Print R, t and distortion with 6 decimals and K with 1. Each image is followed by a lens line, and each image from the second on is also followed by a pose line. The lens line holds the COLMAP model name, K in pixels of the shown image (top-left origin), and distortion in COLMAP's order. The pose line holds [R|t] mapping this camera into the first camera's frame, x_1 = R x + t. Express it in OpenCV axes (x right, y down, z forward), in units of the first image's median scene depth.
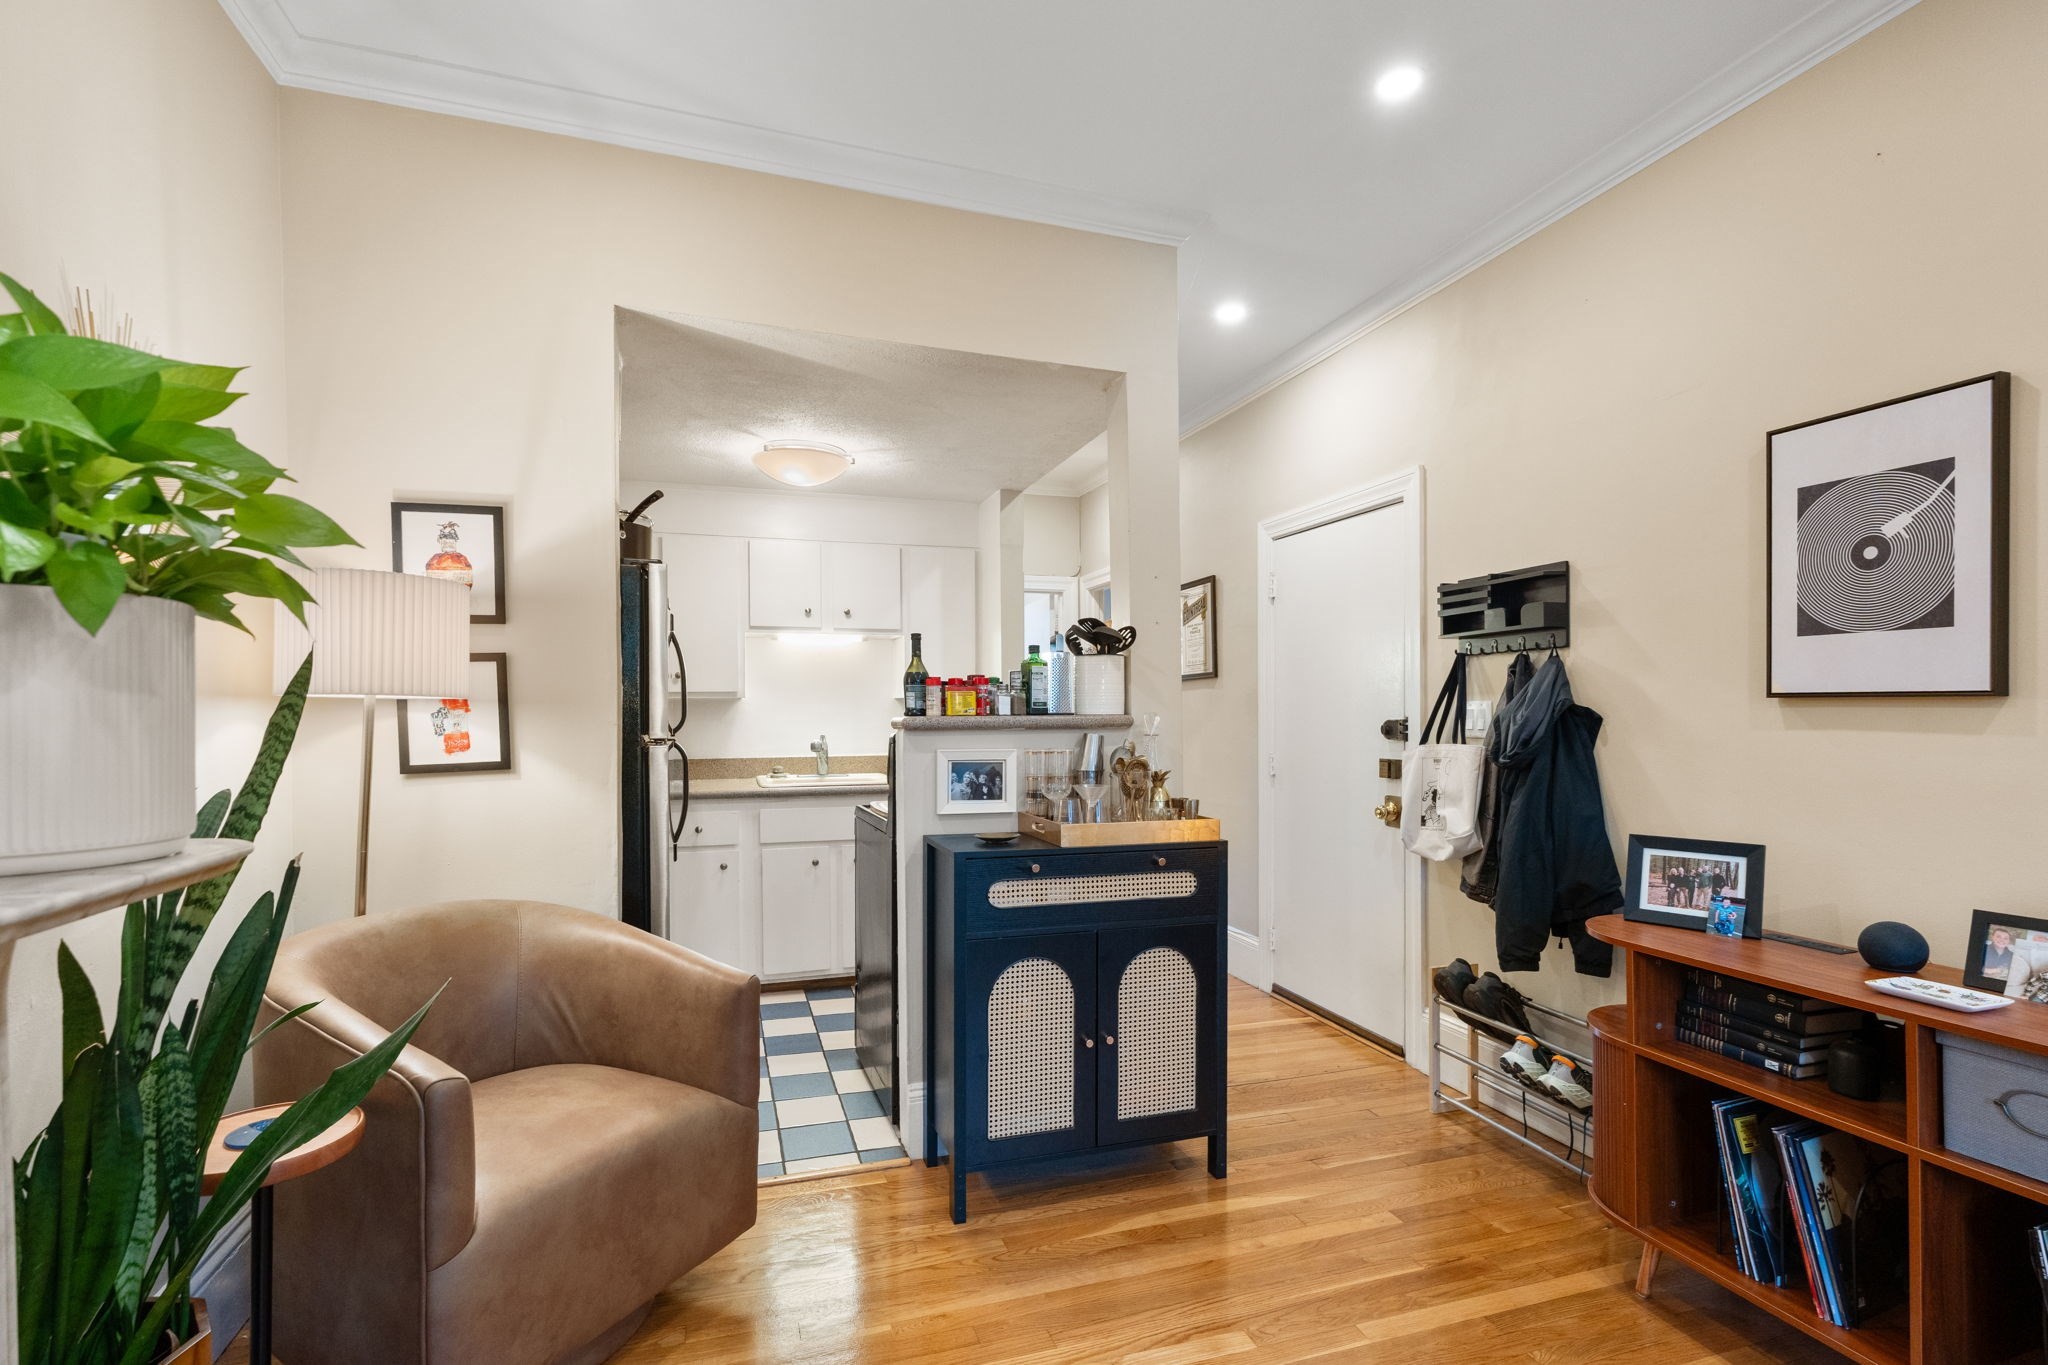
lens RADIAL K [[922.4, 0, 1003.3], [0, 922.4, 719.8], [0, 0, 1]] dist [-0.001687, 0.000091]
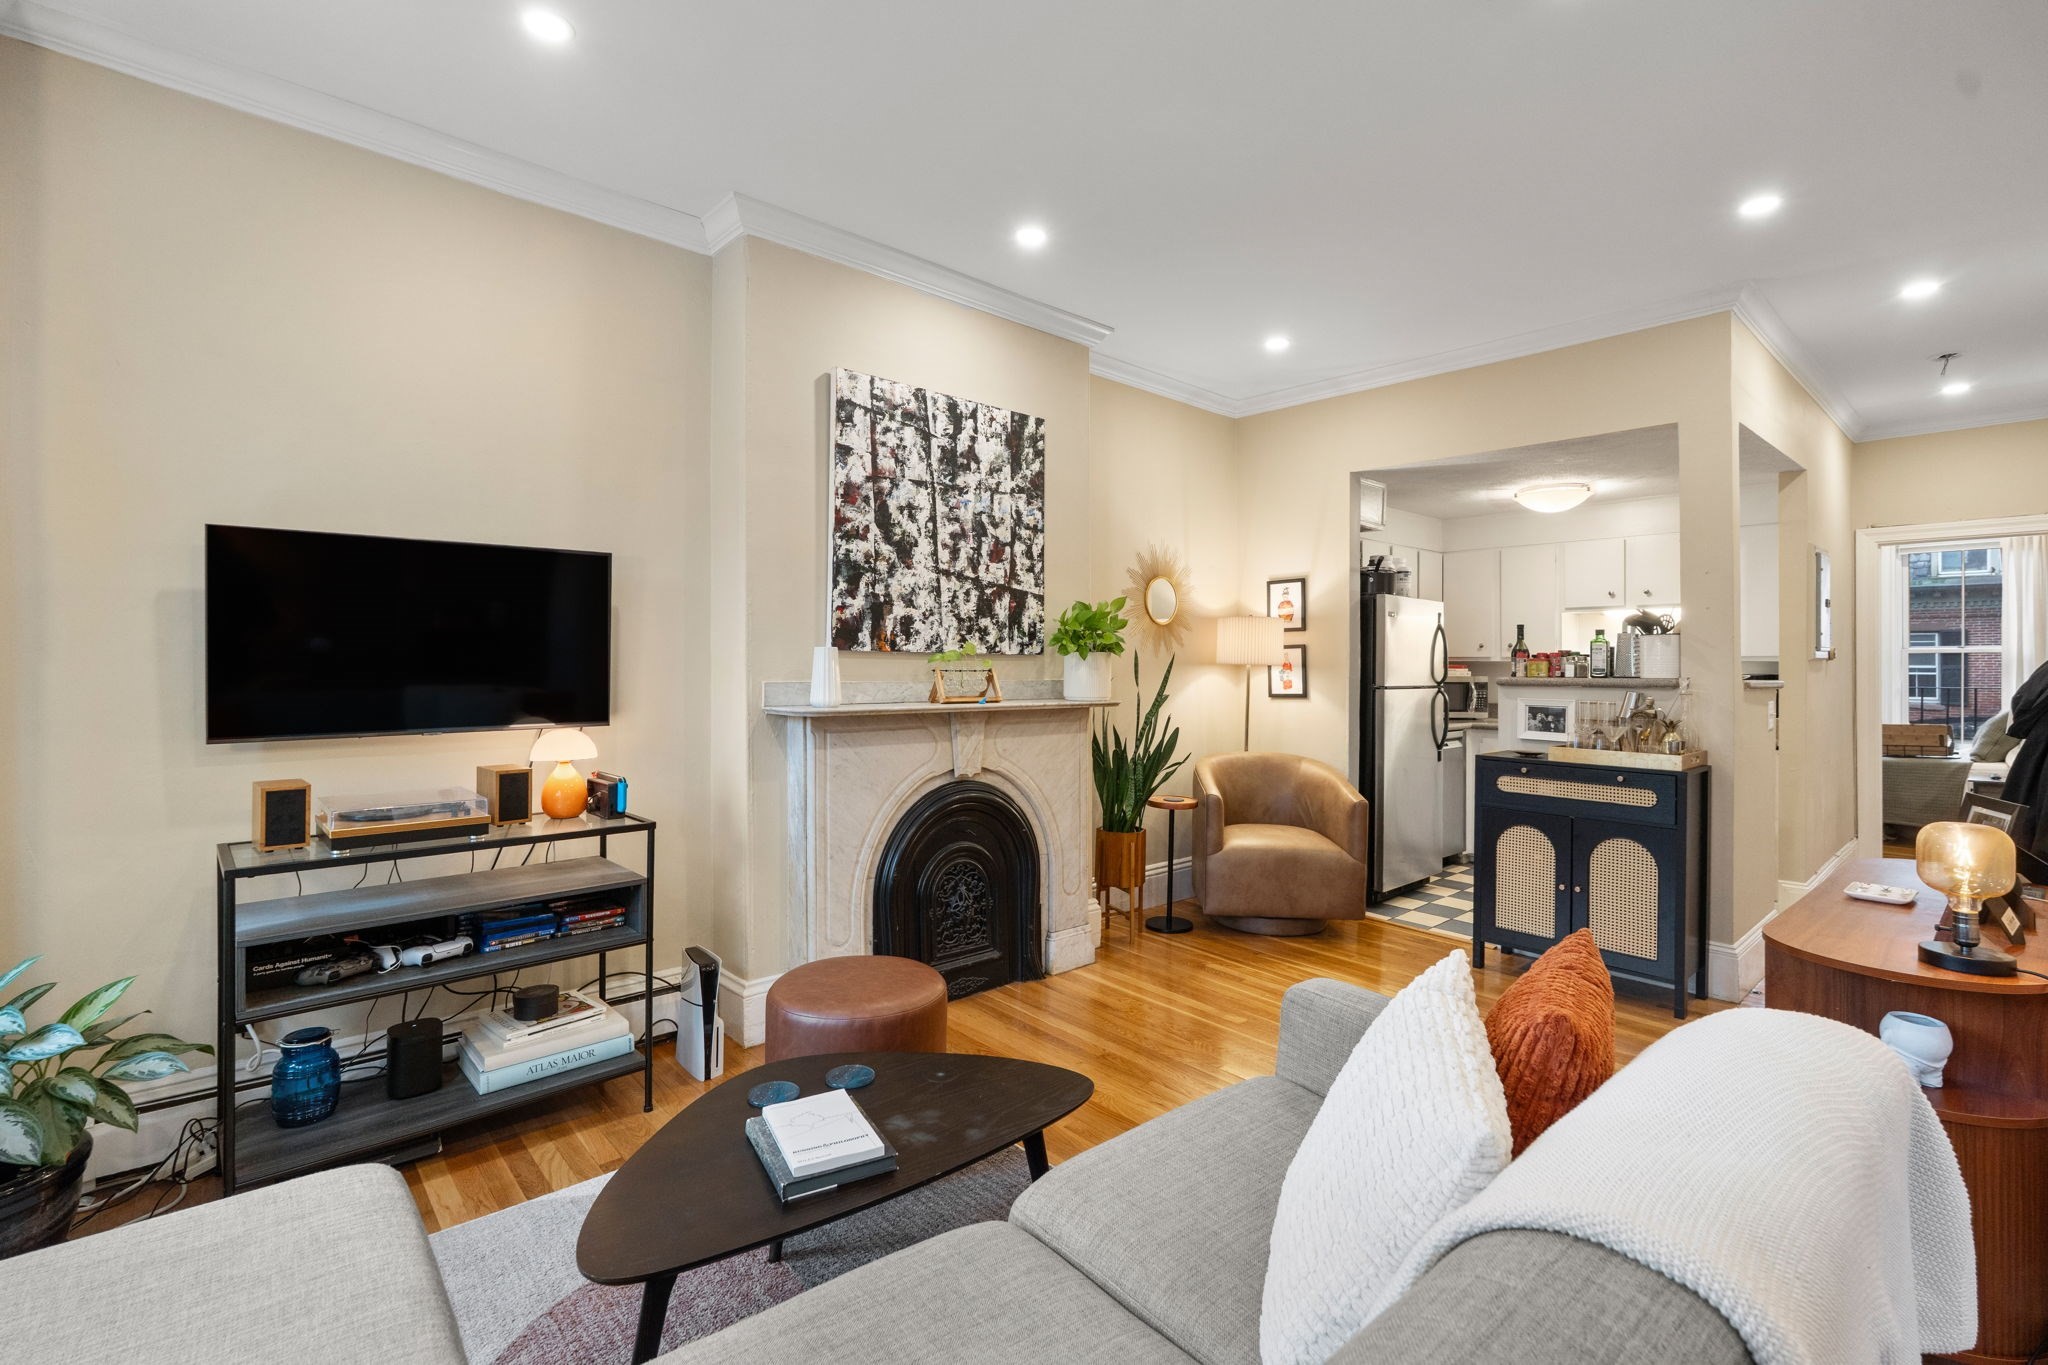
lens RADIAL K [[916.1, 0, 1028.2], [0, 916.1, 659.9], [0, 0, 1]] dist [-0.005531, -0.000171]
pose [[0.400689, 0.002475, -0.916211, 1.127315], [-0.013278, 0.999907, -0.003106, -0.018906], [0.916118, 0.013410, 0.400685, -0.449758]]
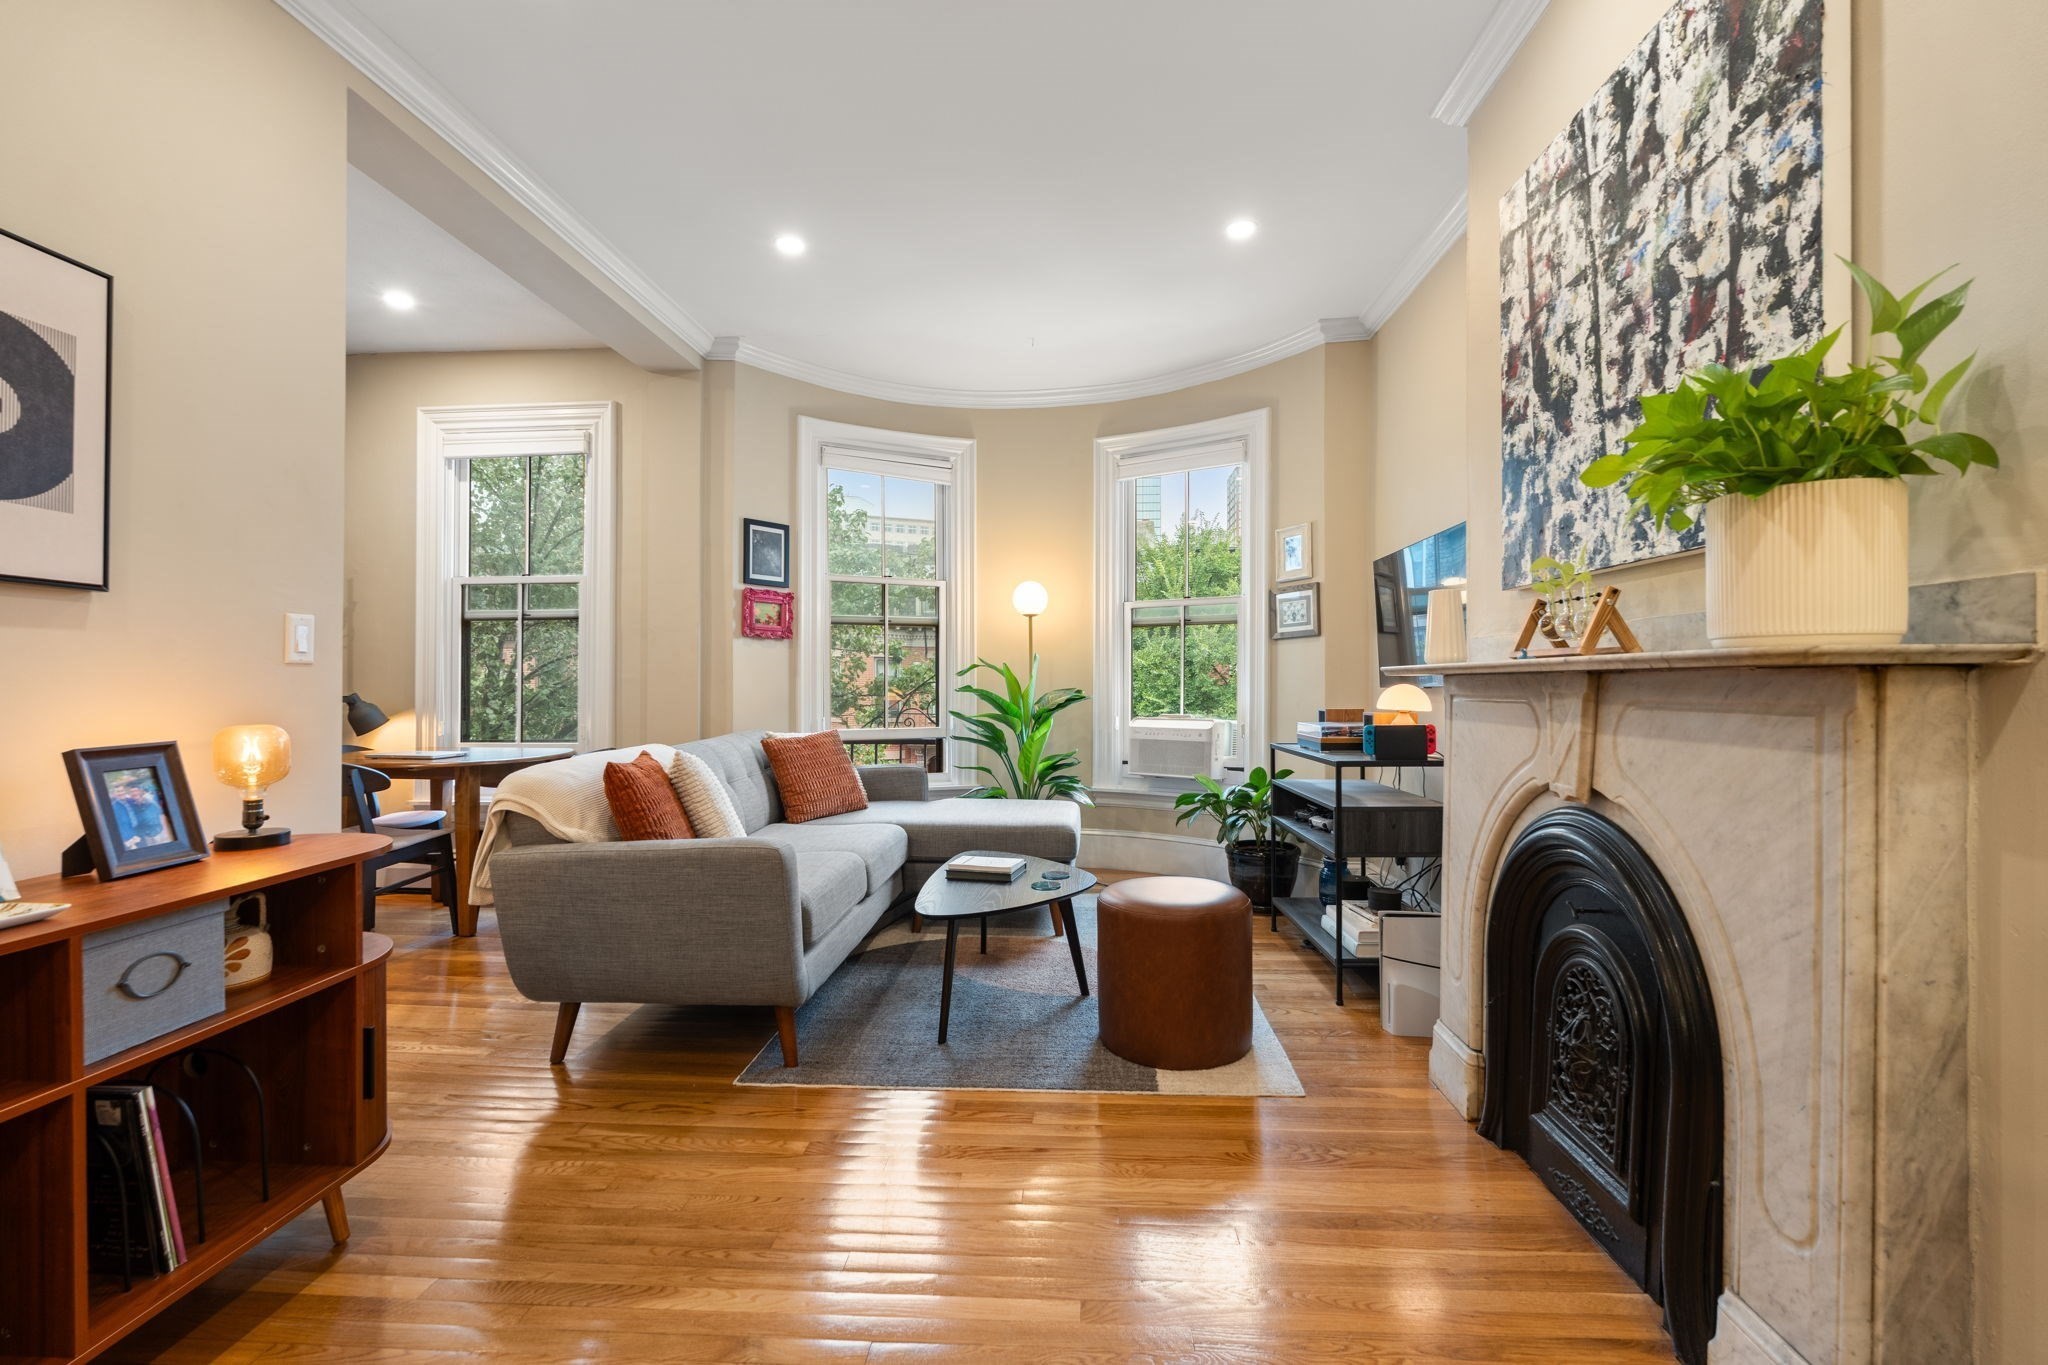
lens RADIAL K [[889.4, 0, 1035.5], [0, 889.4, 680.9], [0, 0, 1]] dist [-0.001354, 0.000193]
pose [[-0.936589, 0.007752, 0.350345, -0.088304], [0.009090, 0.999956, 0.002176, 0.058248], [-0.350313, 0.005223, -0.936618, 0.901422]]
